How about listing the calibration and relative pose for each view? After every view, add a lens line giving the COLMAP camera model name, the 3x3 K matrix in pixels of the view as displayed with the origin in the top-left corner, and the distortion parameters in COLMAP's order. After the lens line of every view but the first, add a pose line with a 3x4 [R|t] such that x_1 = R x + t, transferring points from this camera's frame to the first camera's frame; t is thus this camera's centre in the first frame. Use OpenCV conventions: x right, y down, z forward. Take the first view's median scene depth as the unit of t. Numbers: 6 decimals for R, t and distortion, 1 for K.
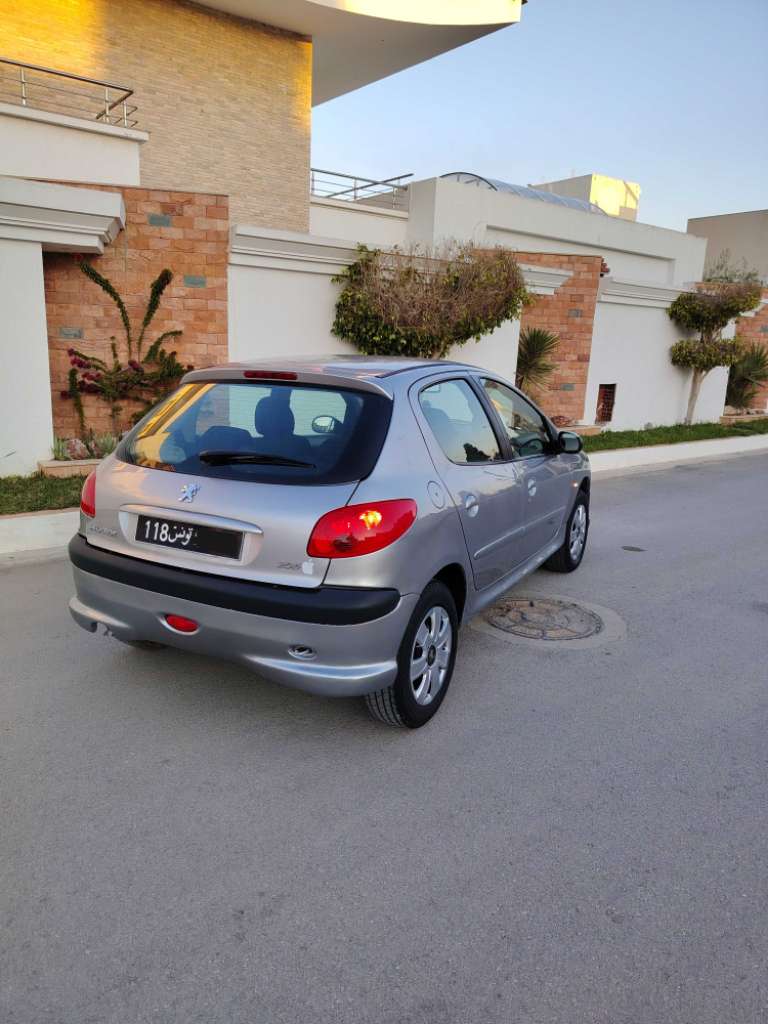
lens RADIAL K [[715.6, 0, 384.0], [0, 715.6, 512.0], [0, 0, 1]] dist [0.060267, -0.082820]
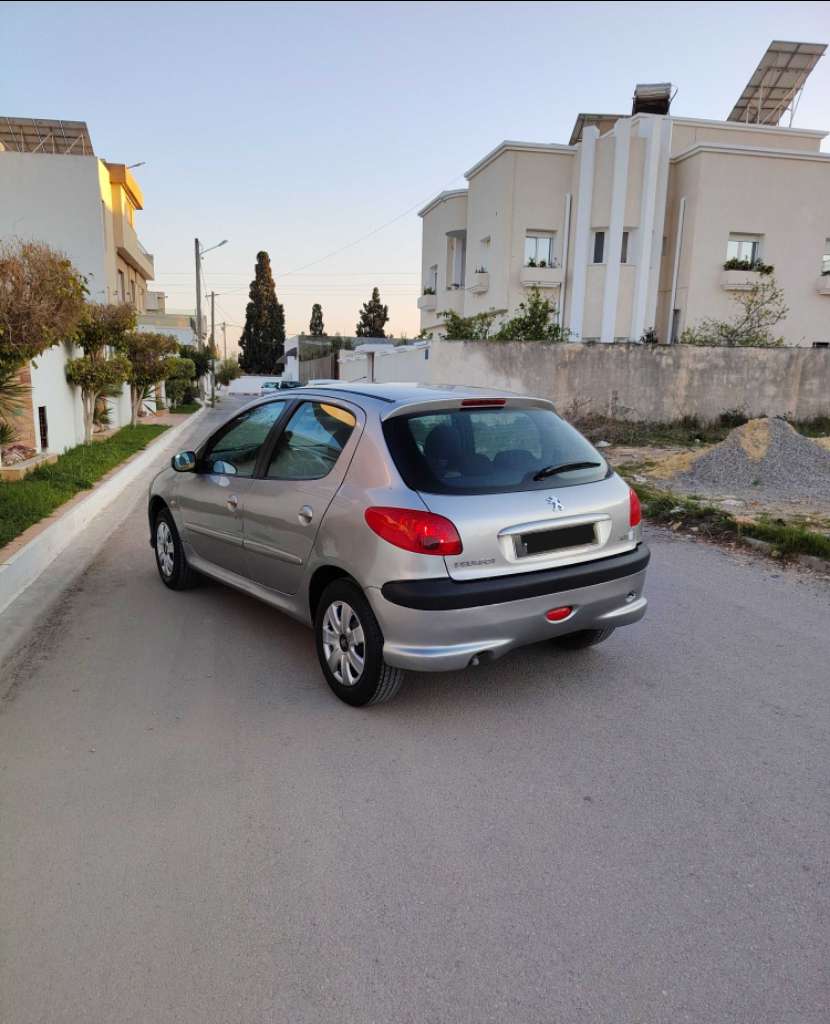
lens RADIAL K [[771.7, 0, 414.2], [0, 771.7, 568.3], [0, 0, 1]] dist [-0.000336, -0.005677]
pose [[0.444541, -0.226717, 0.866592, -0.558552], [0.193171, 0.968940, 0.154402, -0.060702], [-0.874682, 0.098762, 0.474529, 0.225698]]
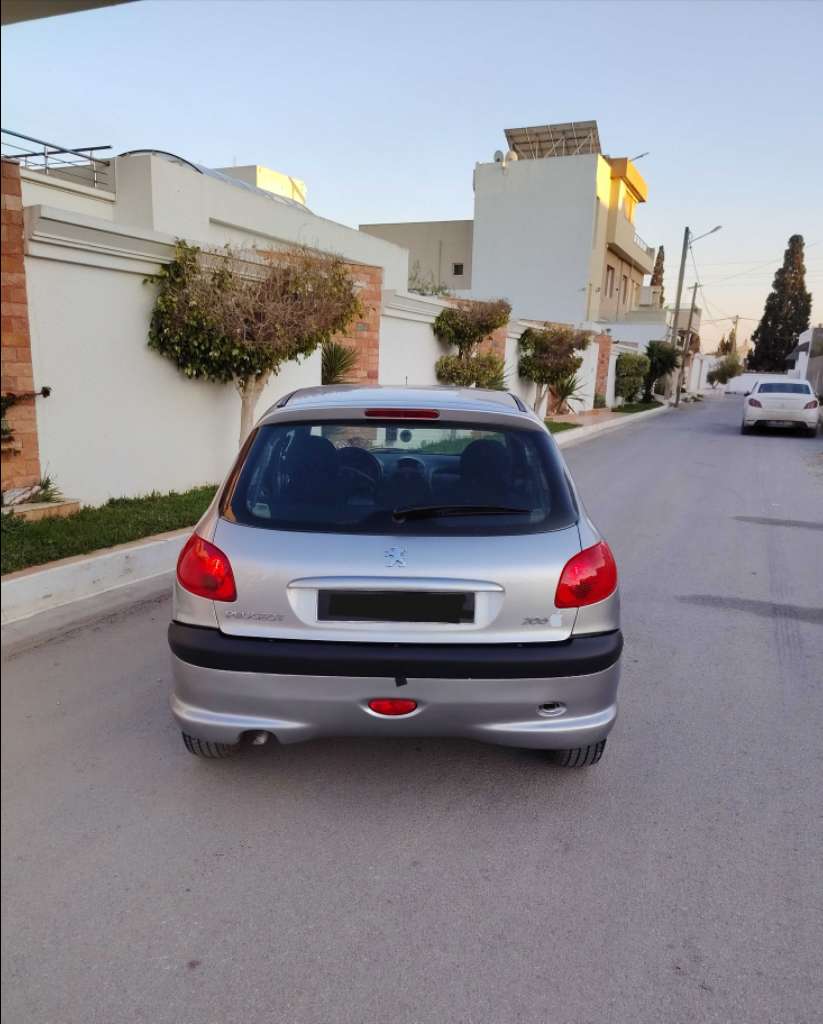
lens RADIAL K [[783.3, 0, 427.5], [0, 783.3, 577.6], [0, 0, 1]] dist [0.041112, -0.063402]
pose [[0.878991, -0.122495, 0.460836, -0.250228], [0.098836, 0.992256, 0.075234, -0.025122], [-0.466483, -0.020583, 0.884291, 0.055208]]
